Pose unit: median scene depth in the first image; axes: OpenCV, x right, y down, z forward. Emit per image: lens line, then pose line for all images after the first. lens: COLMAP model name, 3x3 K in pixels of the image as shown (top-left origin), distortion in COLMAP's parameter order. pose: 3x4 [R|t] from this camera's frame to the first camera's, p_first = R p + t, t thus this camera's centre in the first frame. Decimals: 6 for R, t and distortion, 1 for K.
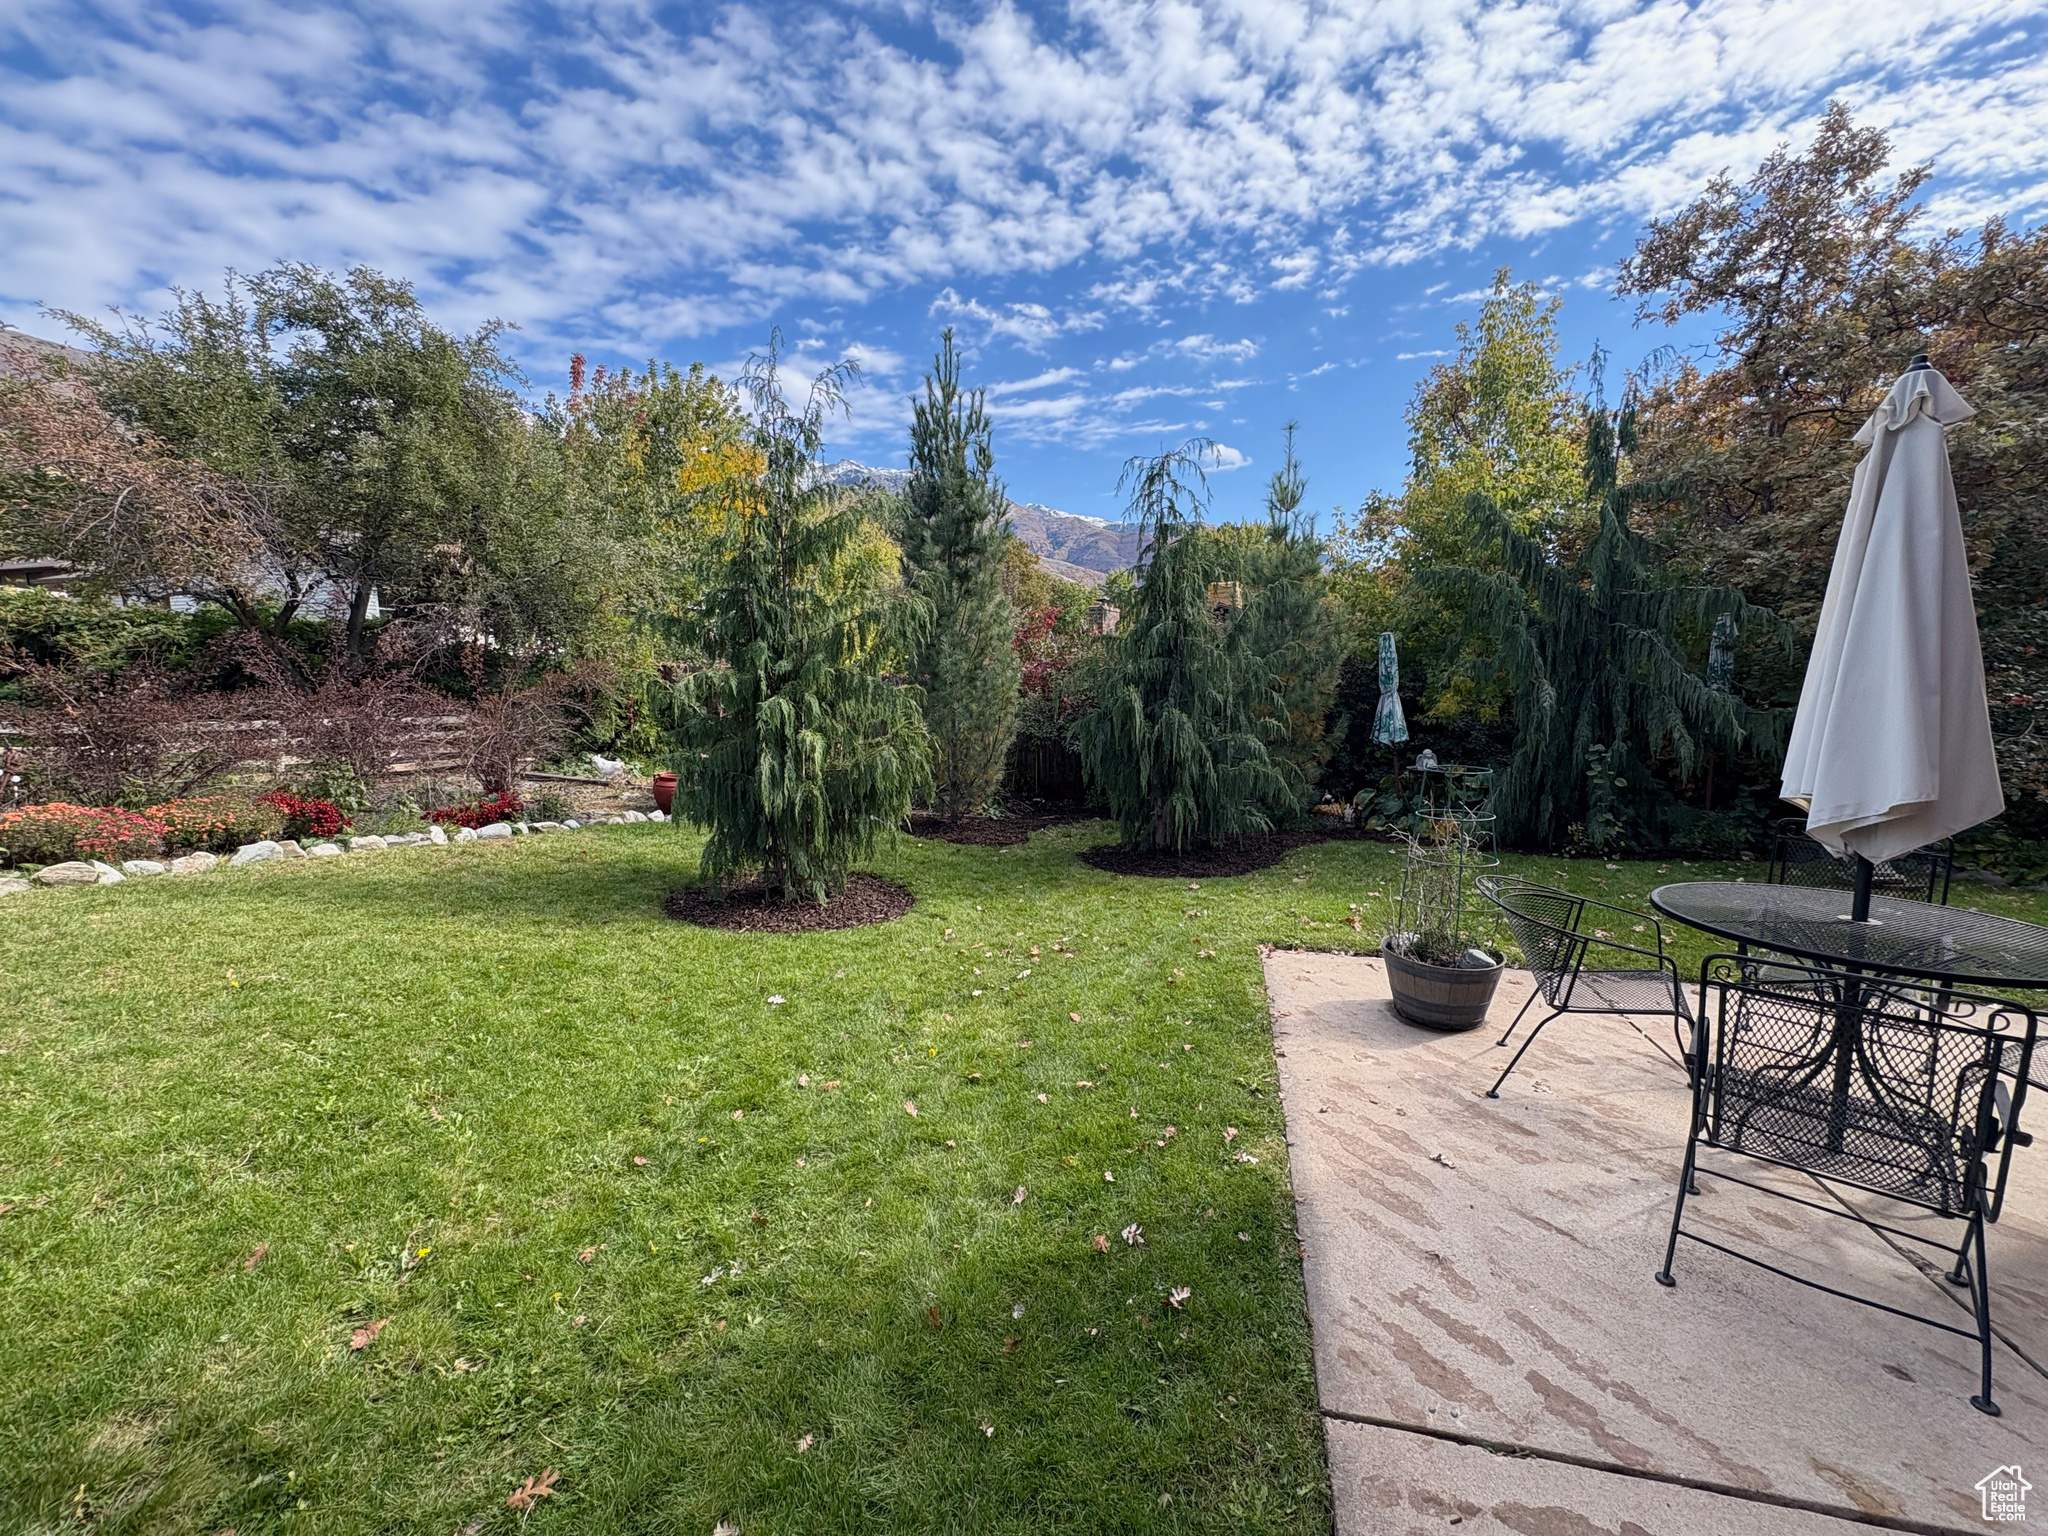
lens RADIAL K [[815.6, 0, 1024.7], [0, 815.6, 772.3], [0, 0, 1]] dist [0.000842, -0.000344]
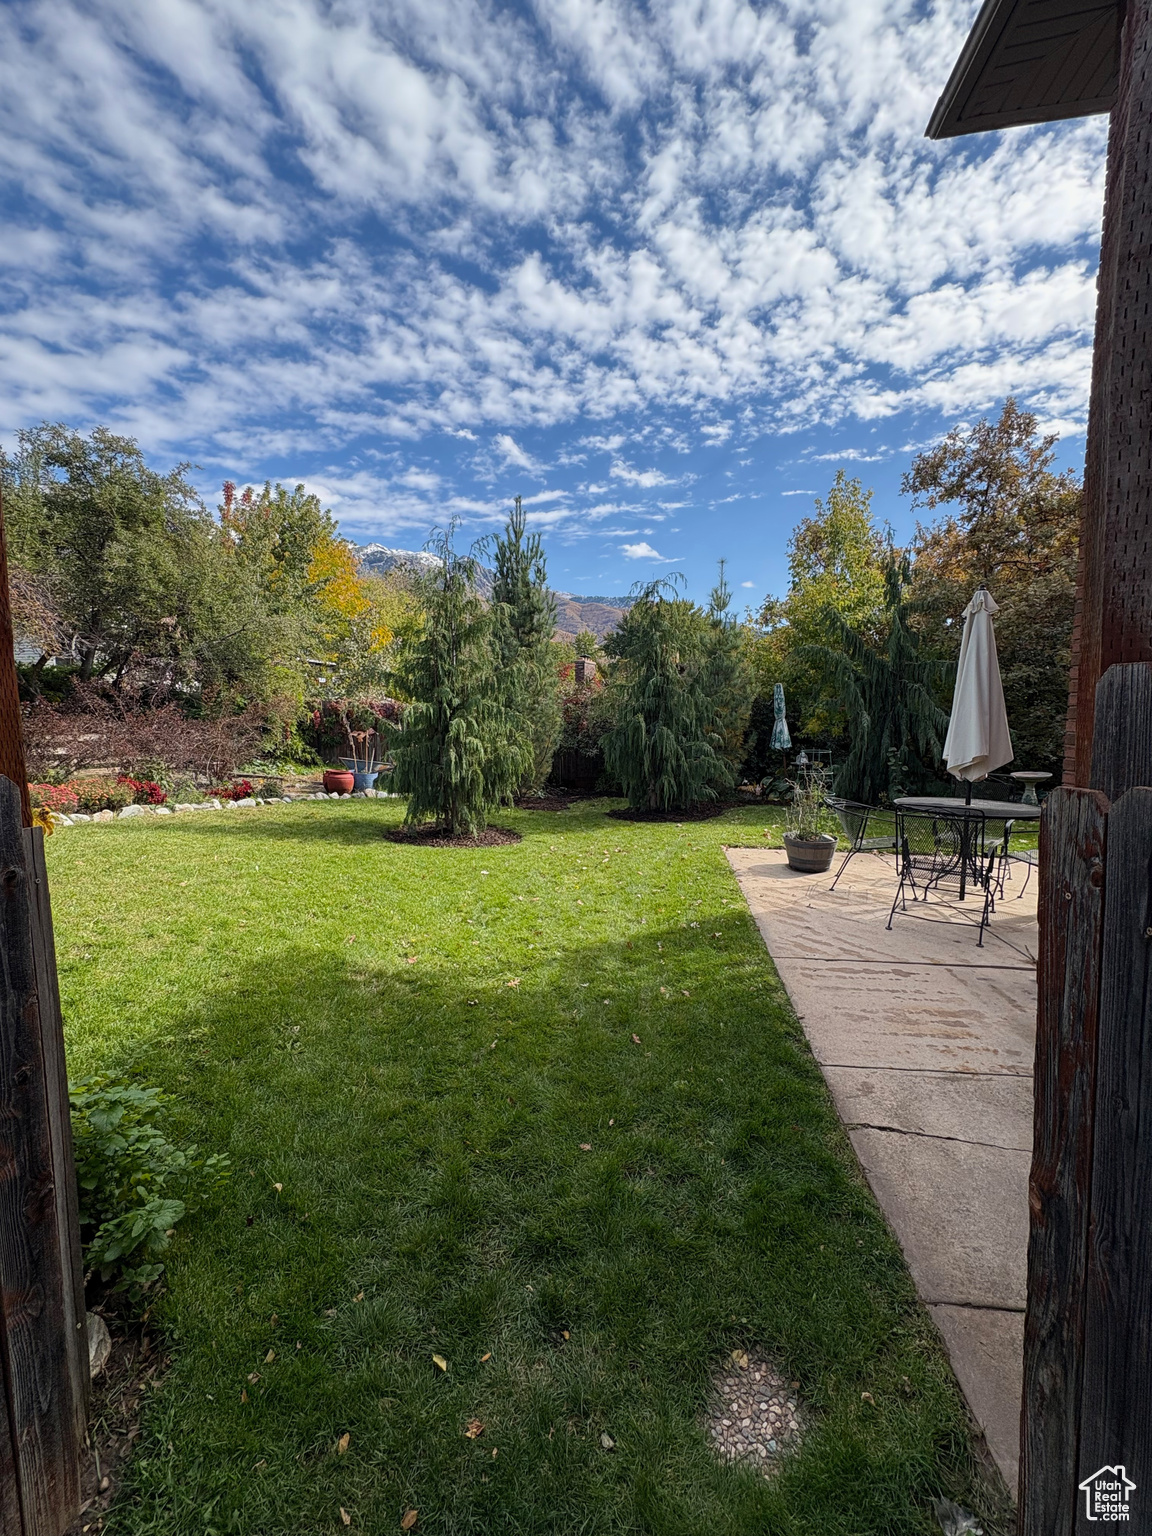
lens RADIAL K [[611.7, 0, 576.0], [0, 611.7, 768.0], [0, 0, 1]] dist [0.000842, -0.000344]
pose [[0.994618, -0.005882, 0.103442, -0.130585], [0.008152, 0.999735, -0.021534, 0.034743], [-0.103288, 0.022262, 0.994402, -0.265418]]
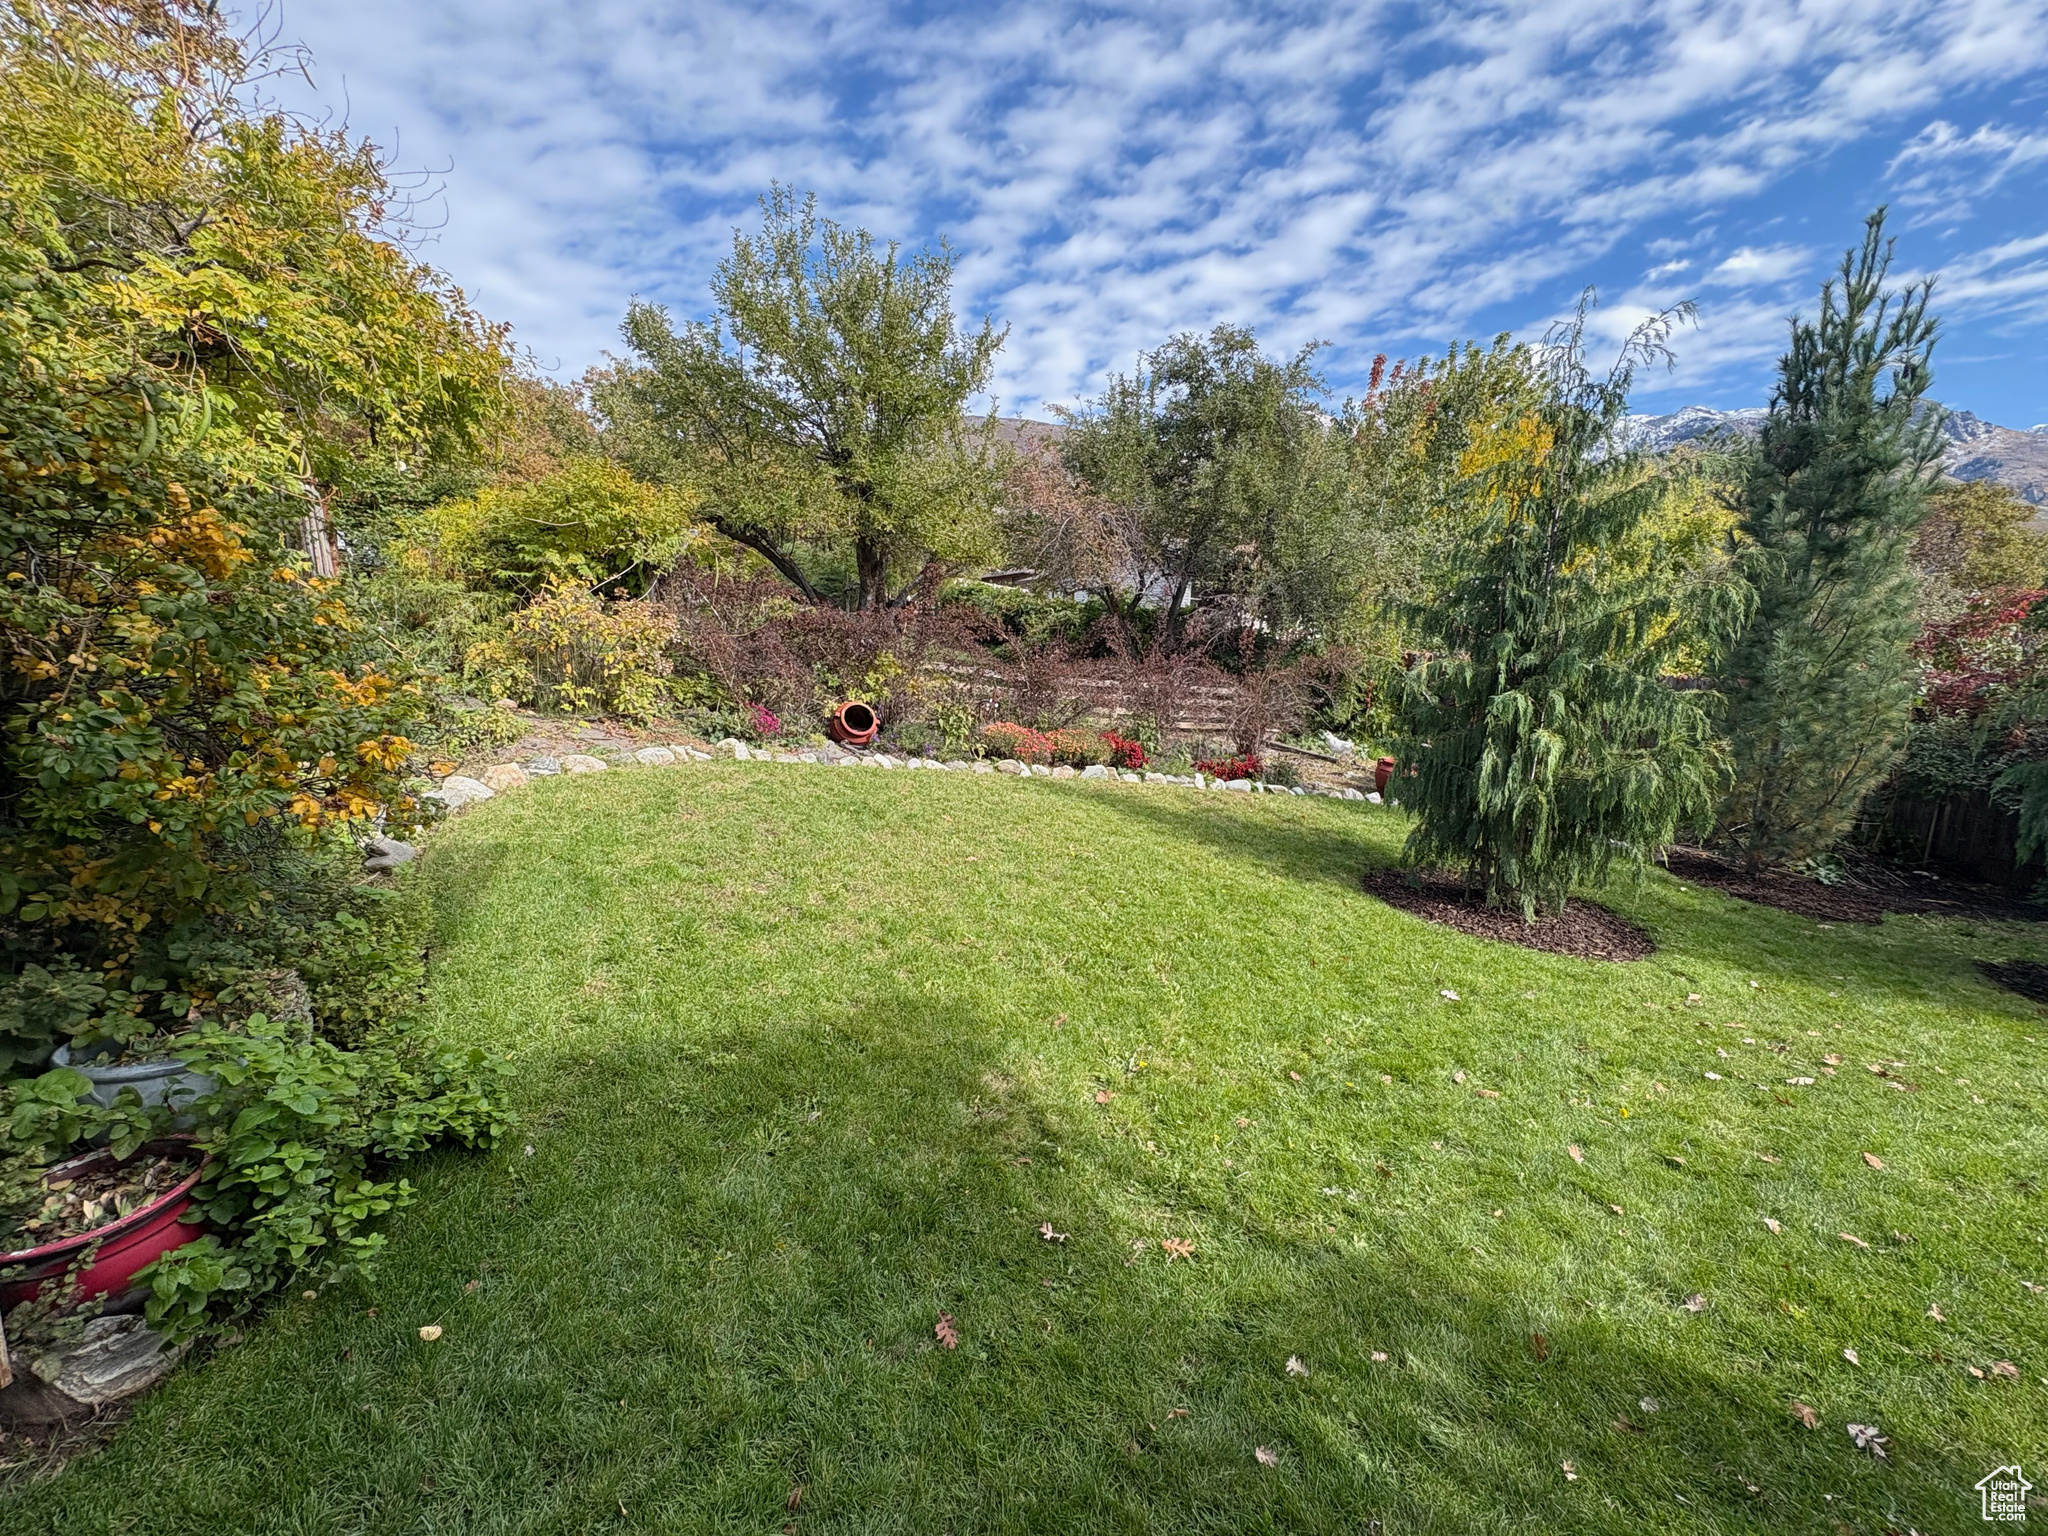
lens RADIAL K [[815.6, 0, 1024.7], [0, 815.6, 772.3], [0, 0, 1]] dist [0.000842, -0.000344]
pose [[0.654997, 0.150682, -0.740455, 0.026939], [-0.139668, 0.987173, 0.077341, 0.004101], [0.742611, 0.052760, 0.667641, -0.032525]]
